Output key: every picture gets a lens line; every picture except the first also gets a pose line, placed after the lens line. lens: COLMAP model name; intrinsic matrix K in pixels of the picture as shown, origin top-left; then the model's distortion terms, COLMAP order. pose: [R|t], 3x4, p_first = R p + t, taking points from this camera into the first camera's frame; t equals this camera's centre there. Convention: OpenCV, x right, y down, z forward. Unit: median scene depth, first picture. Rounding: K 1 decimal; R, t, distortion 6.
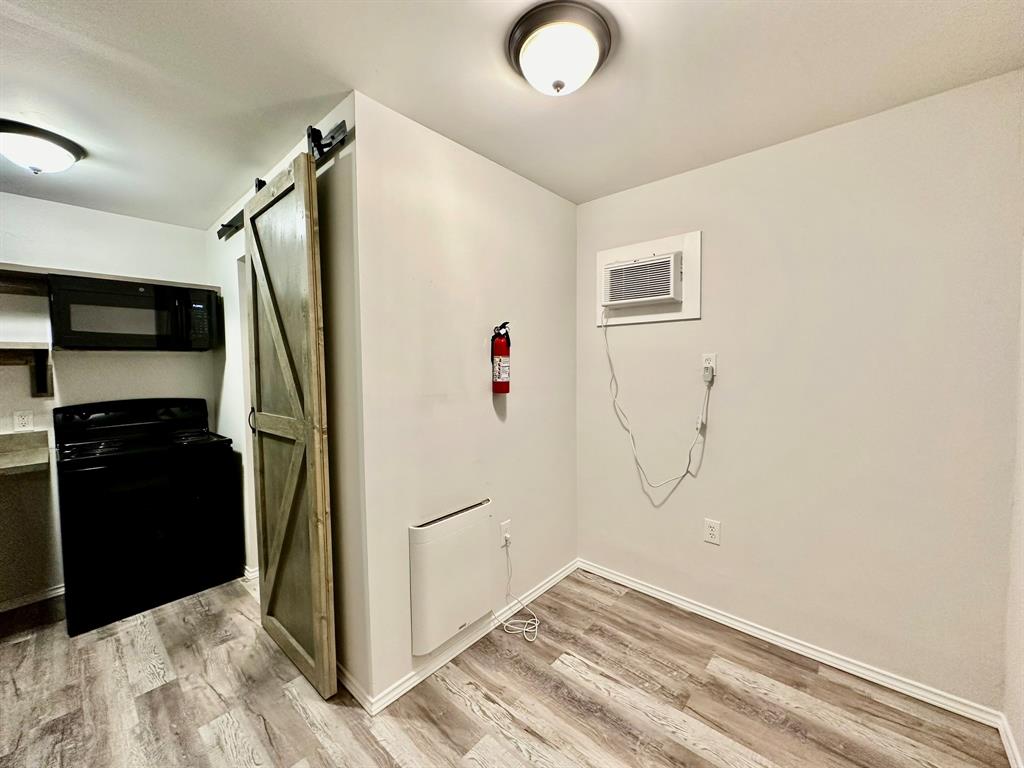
lens RADIAL K [[408.7, 0, 510.8], [0, 408.7, 381.7], [0, 0, 1]] dist [-0.001829, -0.000157]
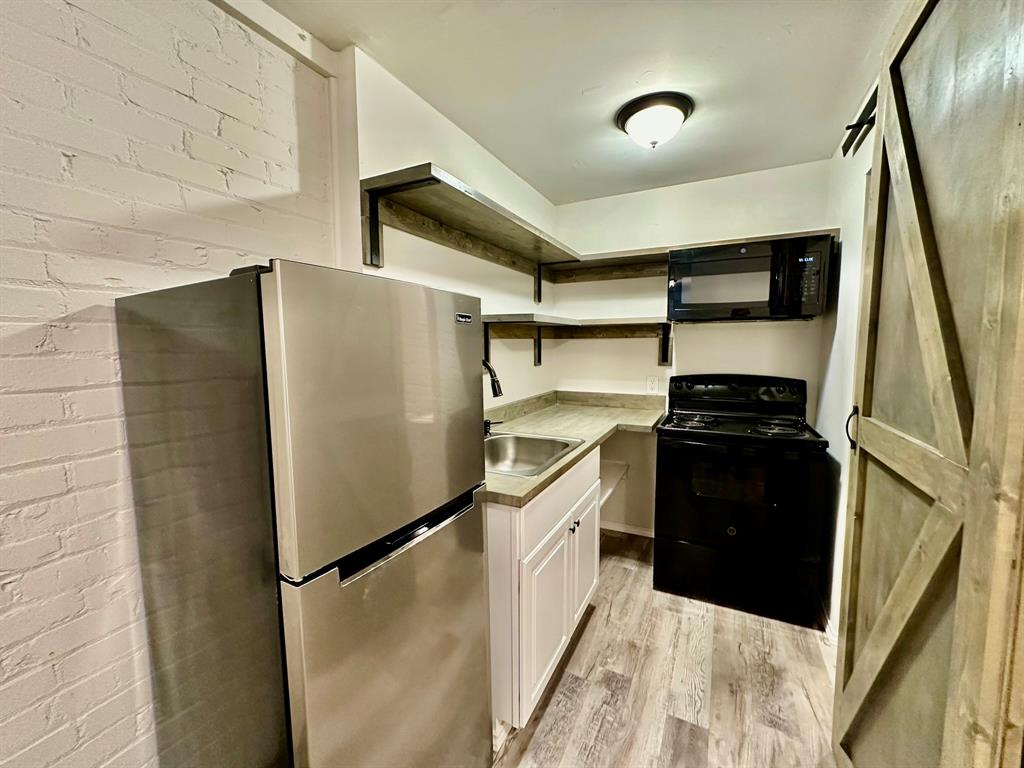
lens RADIAL K [[408.7, 0, 513.1], [0, 408.7, 380.5], [0, 0, 1]] dist [-0.001829, -0.000157]
pose [[0.252515, 0.098375, -0.962579, -0.180482], [-0.042865, 0.994979, 0.090441, -0.007181], [0.966643, 0.018423, 0.255464, 0.347163]]
